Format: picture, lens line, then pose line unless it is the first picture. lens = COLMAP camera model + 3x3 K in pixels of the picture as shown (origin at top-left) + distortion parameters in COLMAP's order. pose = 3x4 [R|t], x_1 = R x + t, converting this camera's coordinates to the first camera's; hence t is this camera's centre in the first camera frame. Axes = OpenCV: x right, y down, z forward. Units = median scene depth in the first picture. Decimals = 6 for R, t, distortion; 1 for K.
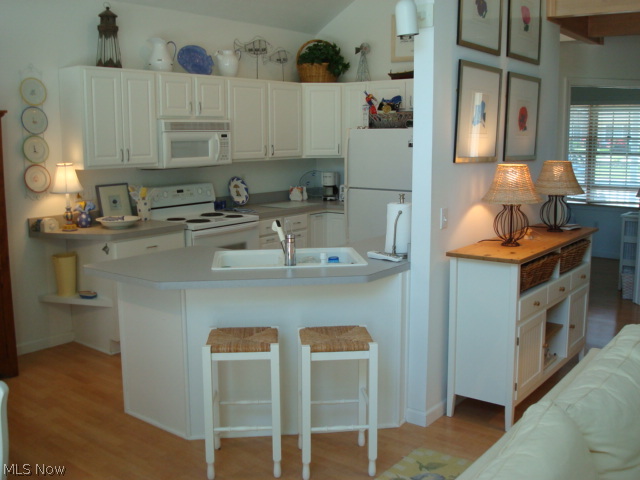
lens RADIAL K [[664.9, 0, 320.0], [0, 664.9, 236.6], [0, 0, 1]] dist [-0.113100, 0.000000]
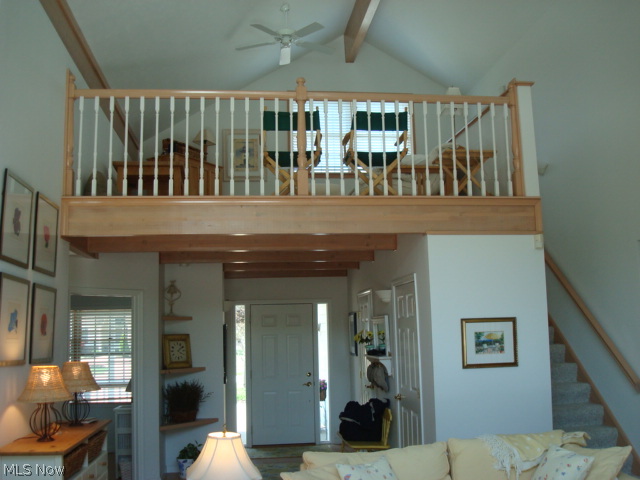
lens RADIAL K [[664.9, 0, 320.8], [0, 664.9, 241.8], [0, 0, 1]] dist [-0.113100, 0.000000]
pose [[0.706128, 0.087329, 0.702678, -0.151356], [0.124272, 0.961678, -0.244399, 0.012559], [-0.697093, 0.259900, 0.668216, -0.101757]]
